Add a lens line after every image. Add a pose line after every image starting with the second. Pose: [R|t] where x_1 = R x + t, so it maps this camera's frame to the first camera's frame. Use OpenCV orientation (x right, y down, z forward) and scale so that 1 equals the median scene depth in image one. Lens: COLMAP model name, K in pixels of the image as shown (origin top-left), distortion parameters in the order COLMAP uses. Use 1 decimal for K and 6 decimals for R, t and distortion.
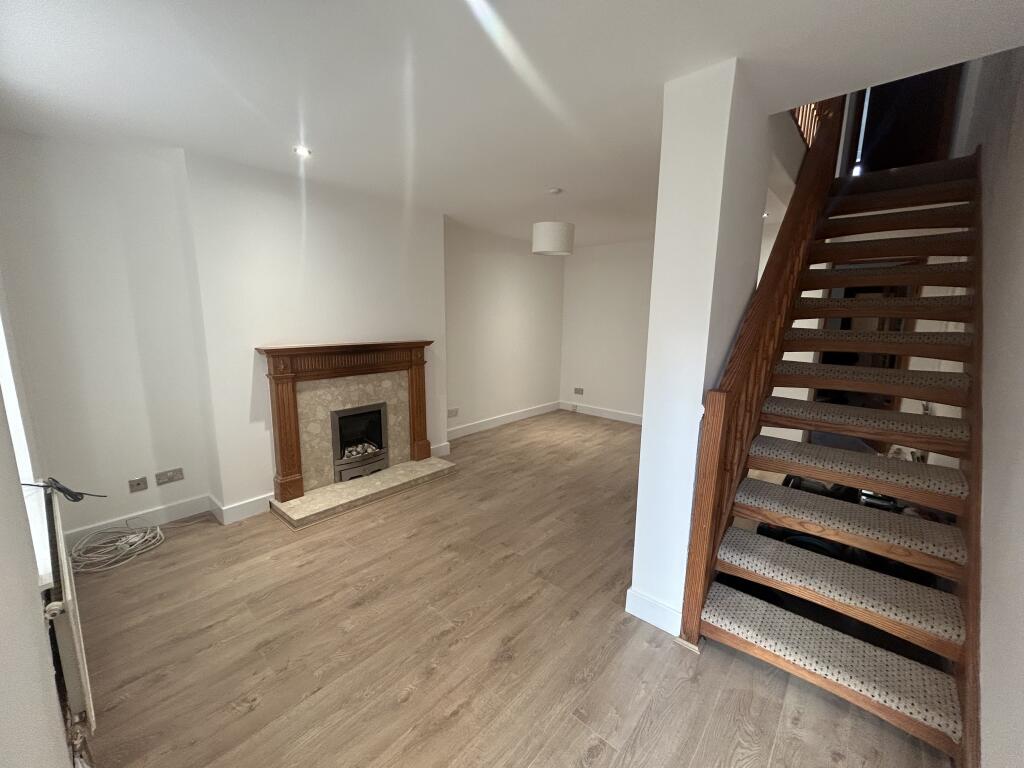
lens RADIAL K [[416.5, 0, 506.2], [0, 416.5, 385.2], [0, 0, 1]] dist [0.000016, 0.000305]
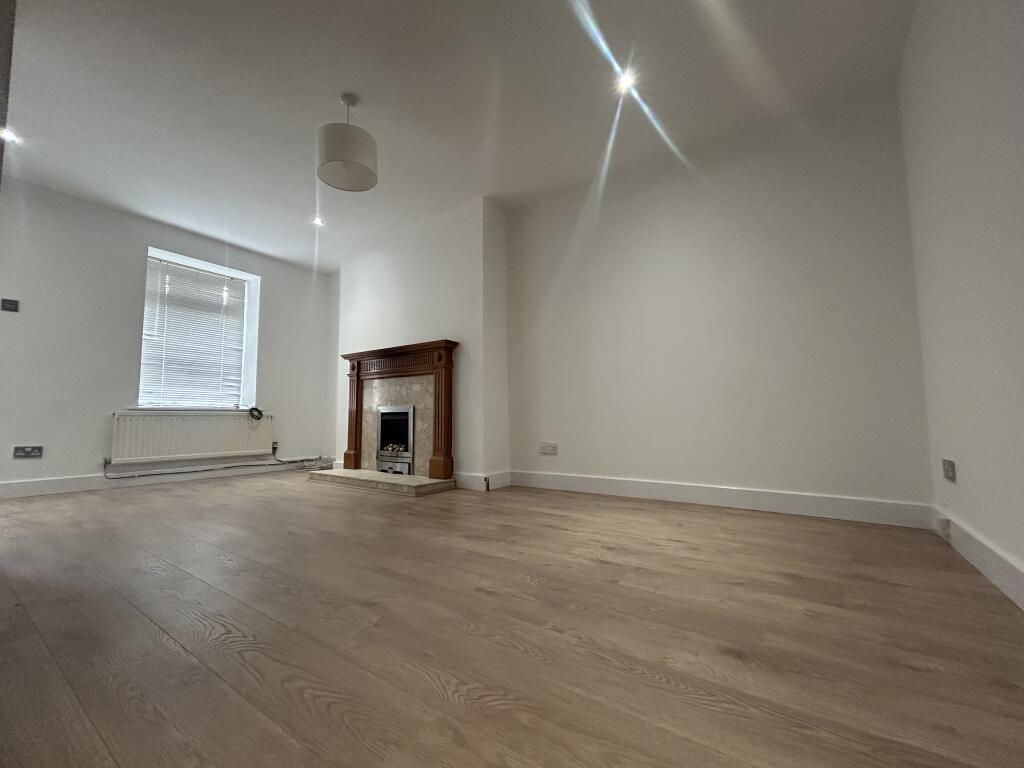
lens RADIAL K [[416.5, 0, 508.7], [0, 416.5, 386.9], [0, 0, 1]] dist [0.000016, 0.000305]
pose [[0.131794, -0.076301, -0.988336, 0.710706], [-0.161533, 0.982053, -0.097356, 0.055163], [0.978027, 0.172480, 0.117104, 1.067926]]
